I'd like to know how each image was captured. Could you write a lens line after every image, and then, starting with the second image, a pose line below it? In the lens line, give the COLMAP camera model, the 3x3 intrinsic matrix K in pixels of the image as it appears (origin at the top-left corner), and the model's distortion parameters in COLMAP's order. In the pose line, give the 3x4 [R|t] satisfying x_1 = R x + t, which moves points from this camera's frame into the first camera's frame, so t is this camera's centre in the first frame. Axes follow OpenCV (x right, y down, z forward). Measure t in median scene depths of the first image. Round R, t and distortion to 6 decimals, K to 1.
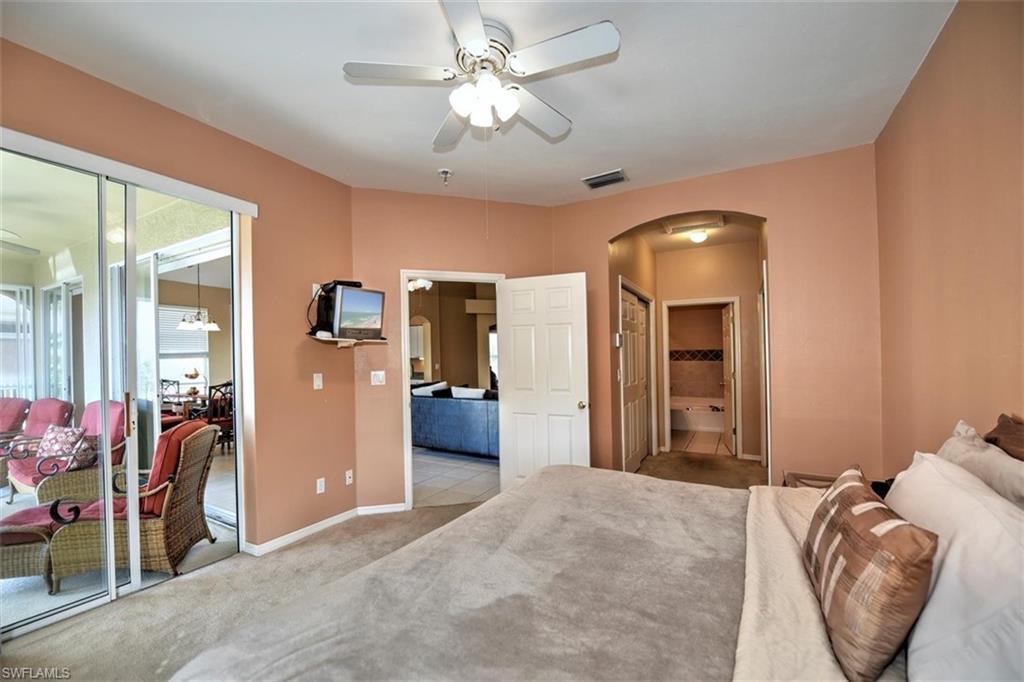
lens RADIAL K [[411.1, 0, 504.7], [0, 411.1, 360.5], [0, 0, 1]] dist [-0.017150, -0.001355]
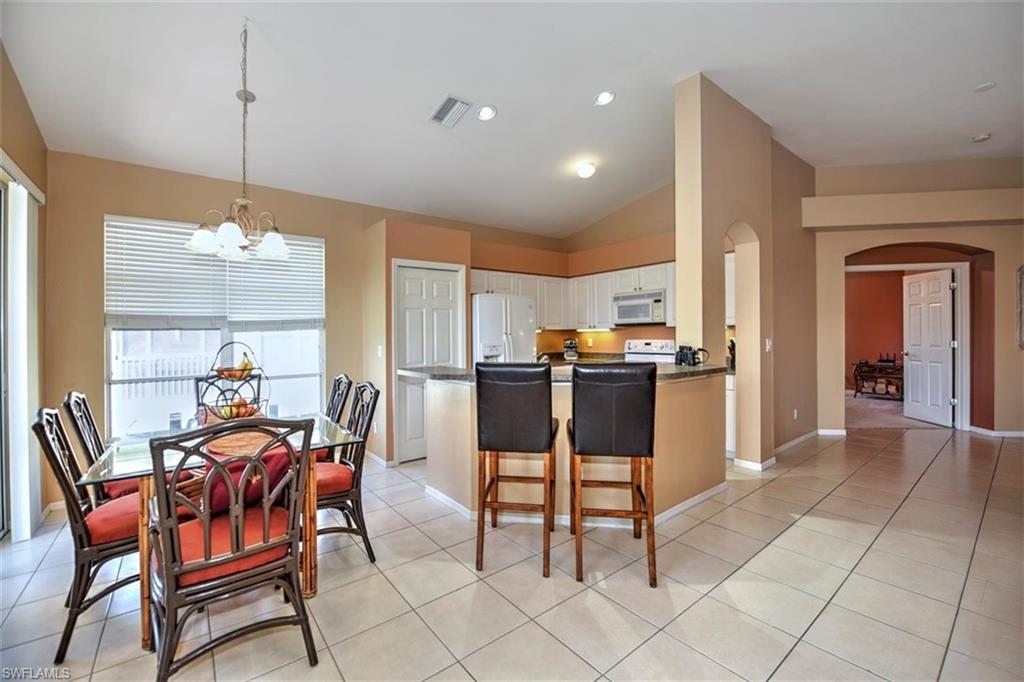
lens RADIAL K [[411.1, 0, 507.1], [0, 411.1, 332.8], [0, 0, 1]] dist [-0.017150, -0.001355]
pose [[0.918290, -0.005675, -0.395869, -0.312268], [0.007328, 0.999970, 0.002664, -0.001169], [0.395842, -0.005347, 0.918303, 0.653715]]
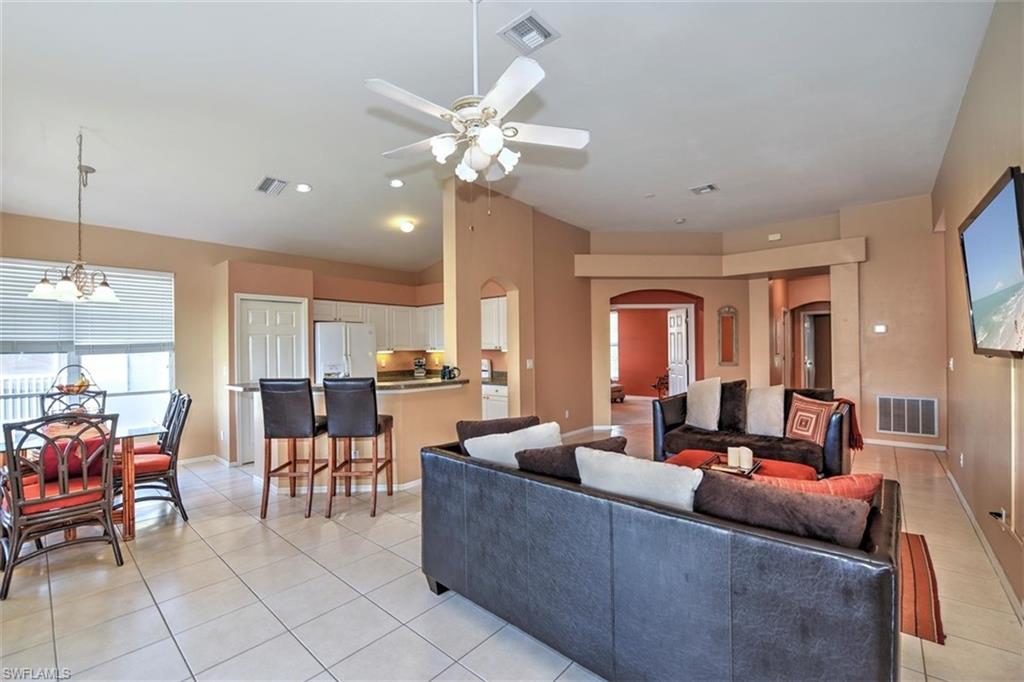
lens RADIAL K [[411.1, 0, 509.5], [0, 411.1, 350.2], [0, 0, 1]] dist [-0.017150, -0.001355]
pose [[0.978646, -0.003303, -0.205526, -0.091722], [0.004853, 0.999963, 0.007035, -0.011727], [0.205495, -0.007883, 0.978626, 0.540410]]
